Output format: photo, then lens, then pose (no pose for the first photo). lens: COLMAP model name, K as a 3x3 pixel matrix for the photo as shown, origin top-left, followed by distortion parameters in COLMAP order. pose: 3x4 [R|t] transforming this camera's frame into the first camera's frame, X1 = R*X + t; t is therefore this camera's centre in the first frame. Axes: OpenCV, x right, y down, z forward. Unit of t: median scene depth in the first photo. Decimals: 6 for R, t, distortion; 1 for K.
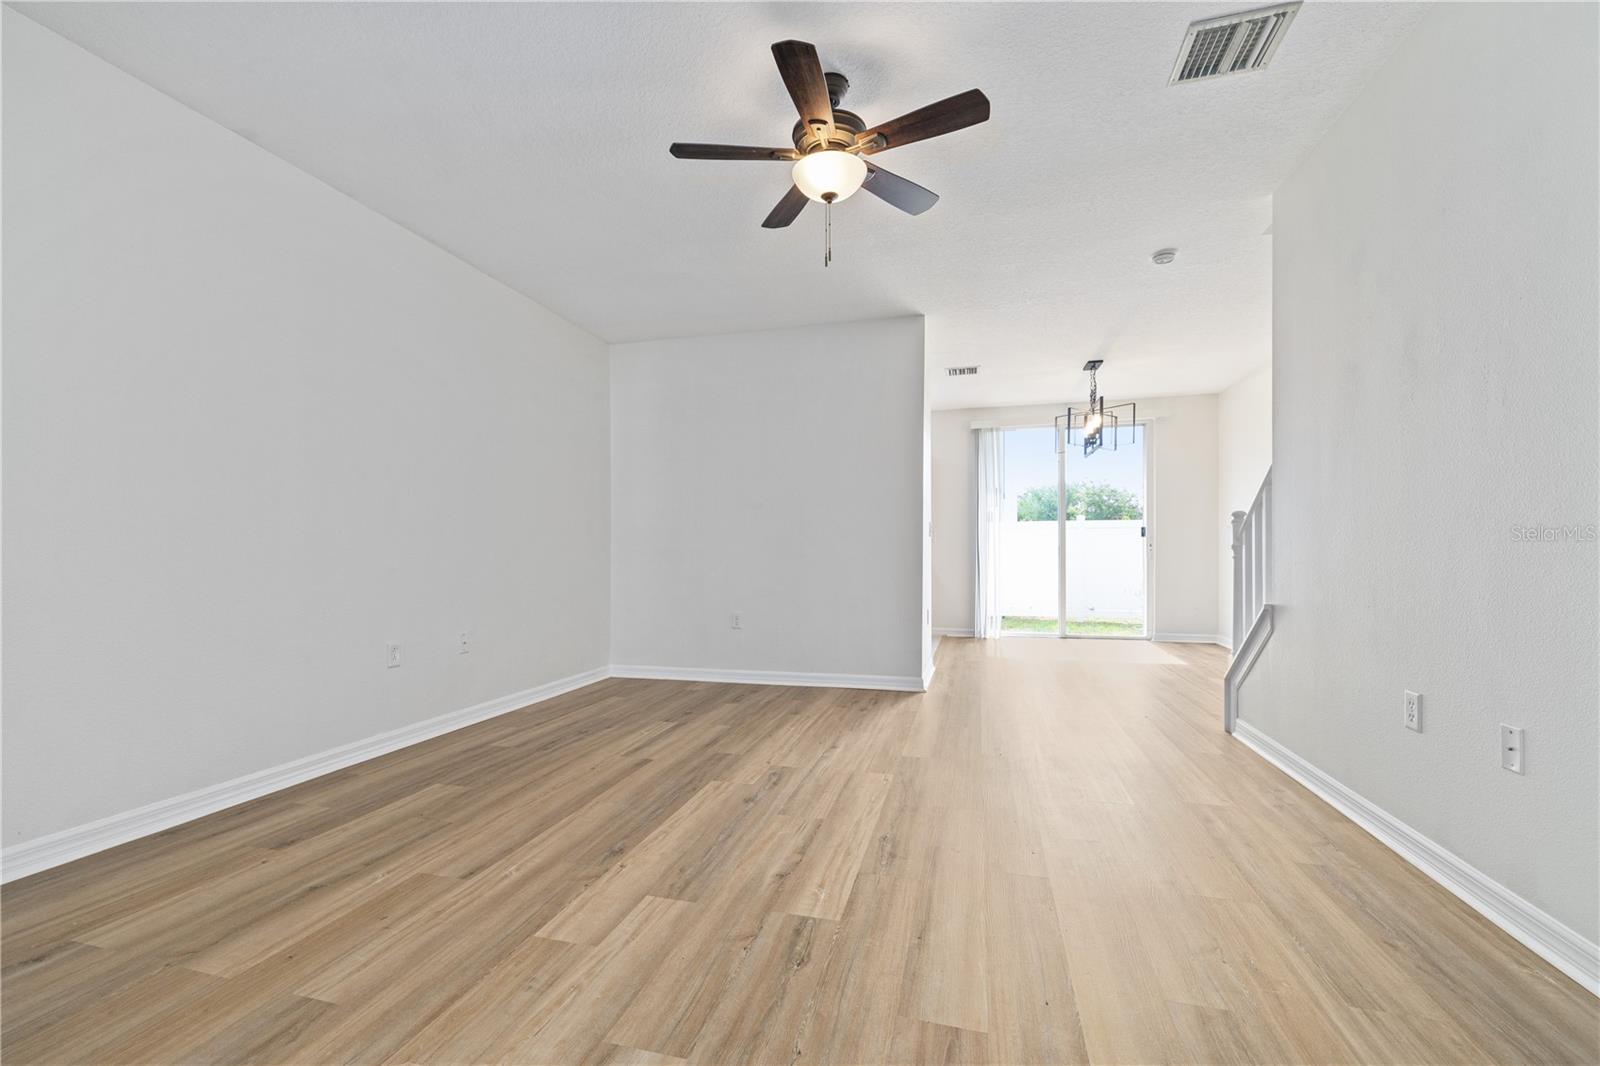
lens RADIAL K [[679.0, 0, 786.1], [0, 679.0, 538.5], [0, 0, 1]] dist [-0.000827, 0.000806]
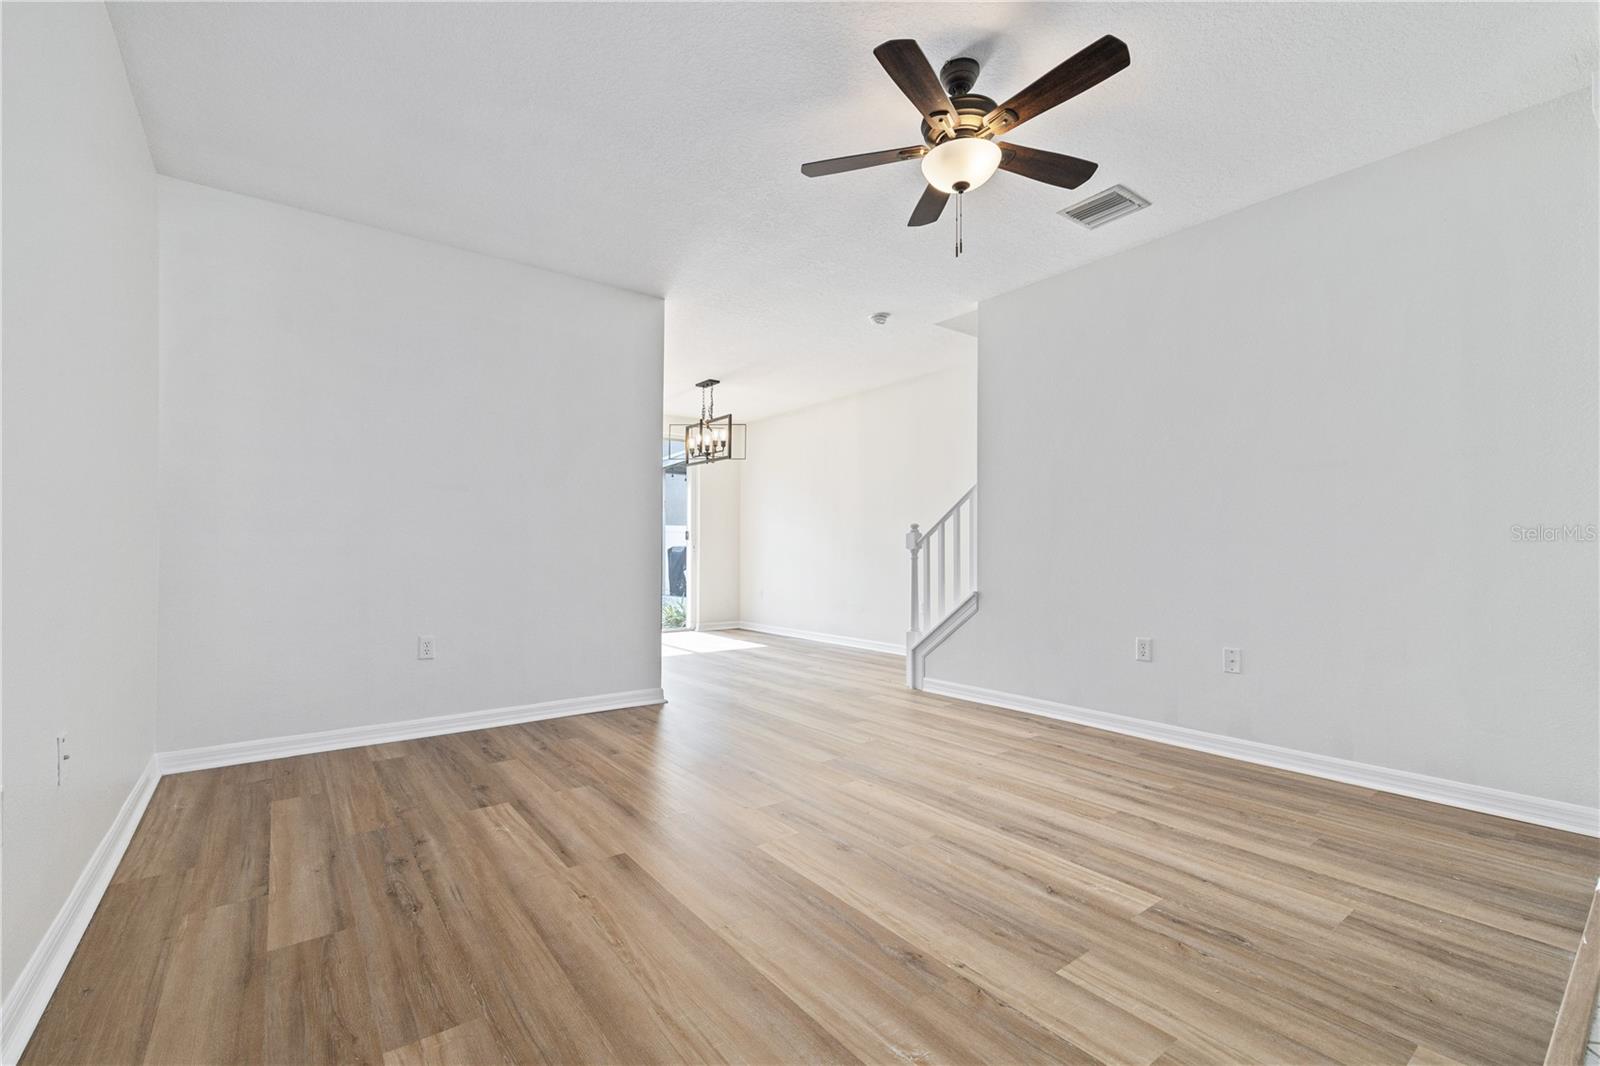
lens RADIAL K [[679.0, 0, 786.1], [0, 679.0, 538.5], [0, 0, 1]] dist [-0.000827, 0.000806]
pose [[0.620571, 0.020472, 0.783883, -0.783579], [-0.020391, 0.999742, -0.009967, 0.019262], [-0.783885, -0.009799, 0.620829, 0.566669]]
